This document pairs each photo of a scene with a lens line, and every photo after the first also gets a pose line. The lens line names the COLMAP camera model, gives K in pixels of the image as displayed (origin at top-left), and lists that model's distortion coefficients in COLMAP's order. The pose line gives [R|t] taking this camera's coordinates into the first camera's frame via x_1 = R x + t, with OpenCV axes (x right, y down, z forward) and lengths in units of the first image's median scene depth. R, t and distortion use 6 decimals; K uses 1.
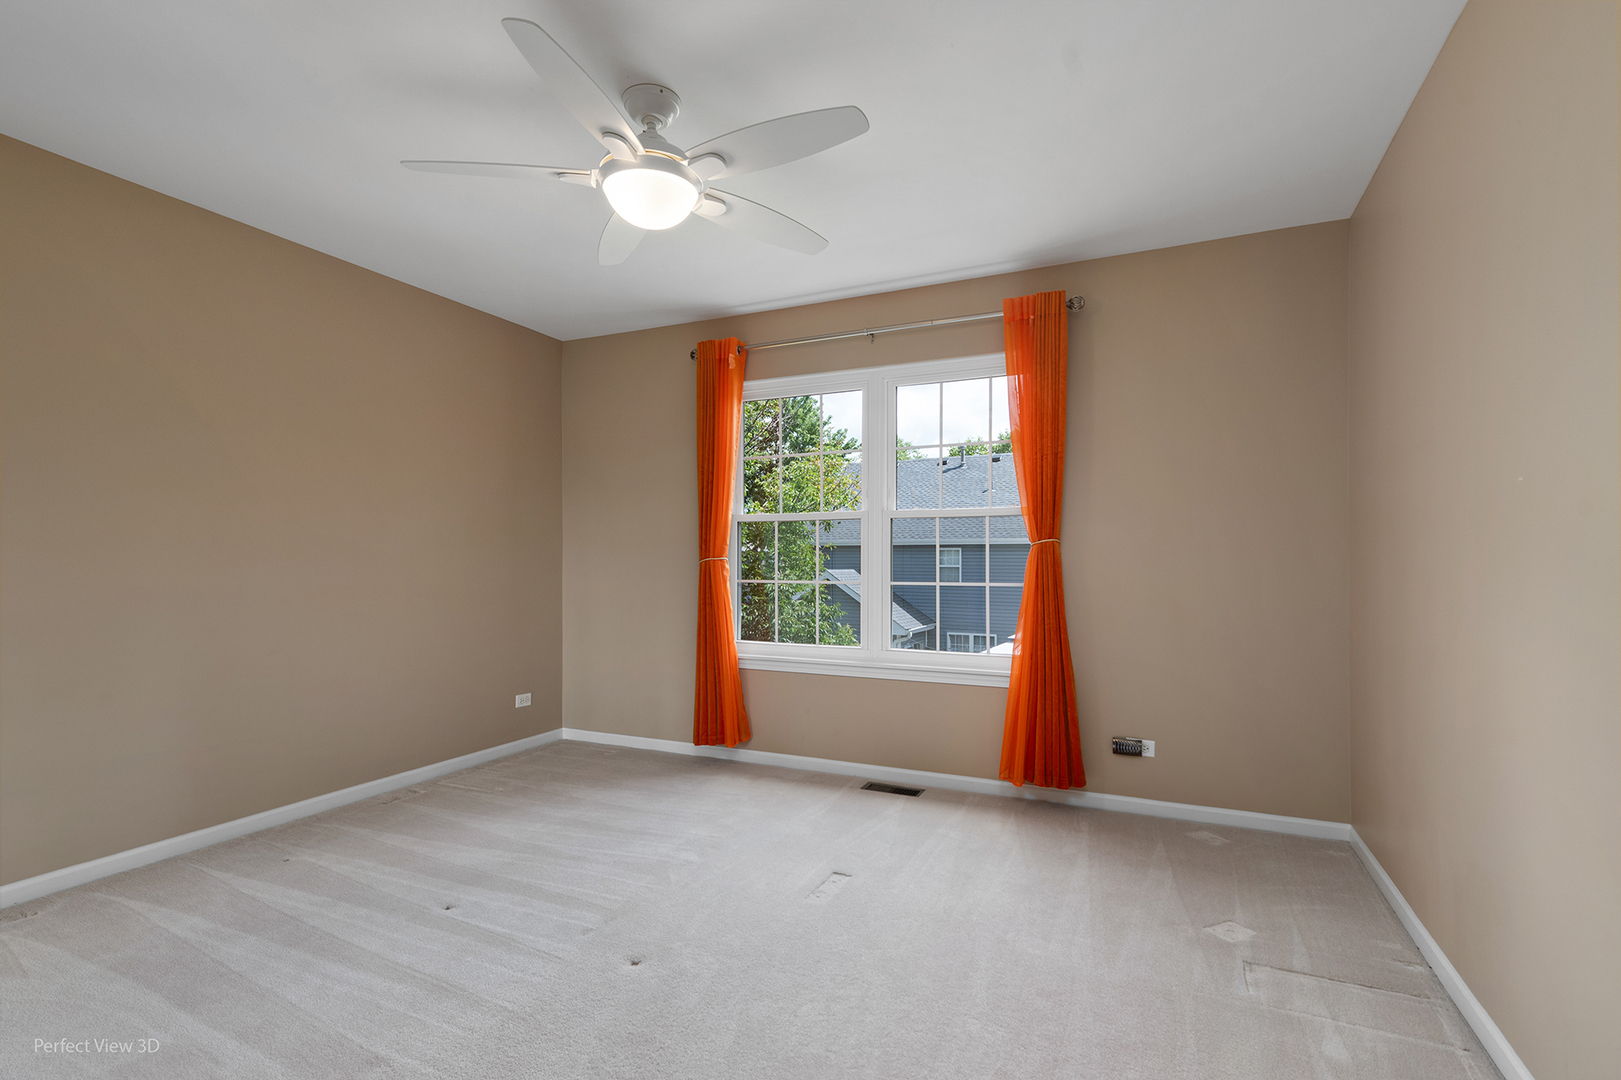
lens RADIAL K [[797.6, 0, 800.8], [0, 797.6, 543.7], [0, 0, 1]] dist [0.012919, -0.001720]
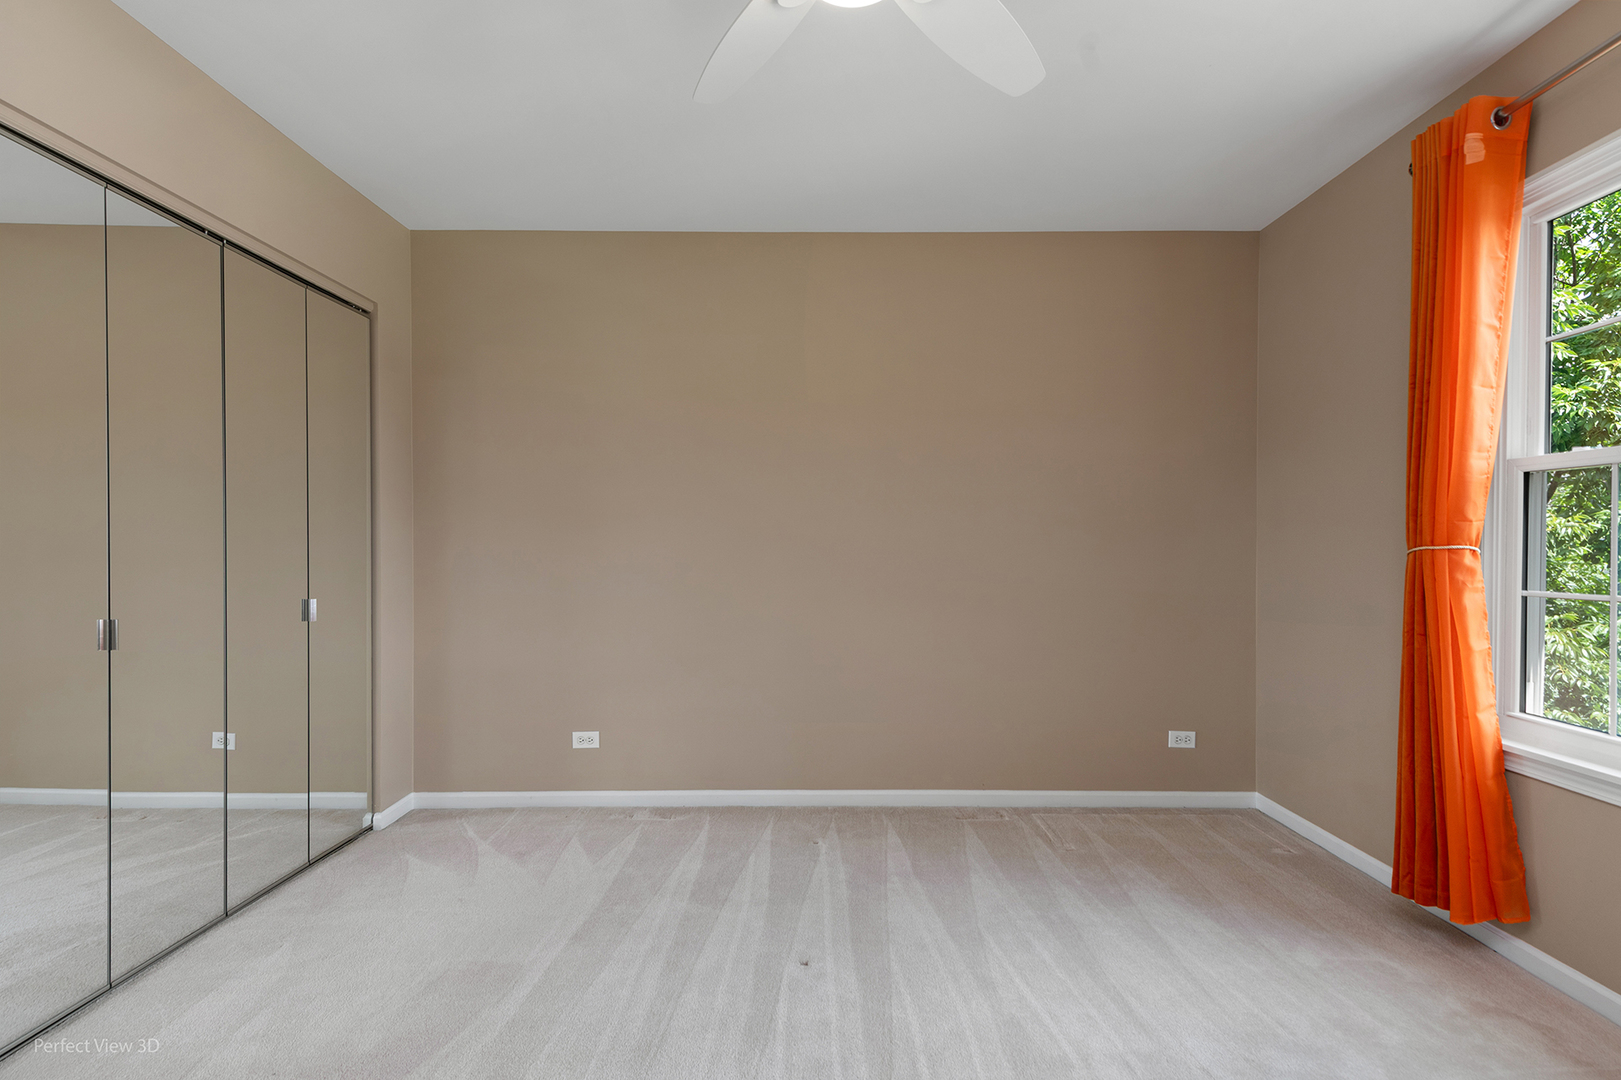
lens RADIAL K [[797.6, 0, 811.6], [0, 797.6, 554.5], [0, 0, 1]] dist [0.012919, -0.001720]
pose [[0.413055, 0.007382, -0.910676, 0.216718], [0.015733, 0.999760, 0.015240, 0.009387], [0.910570, -0.020623, 0.412840, 0.451318]]
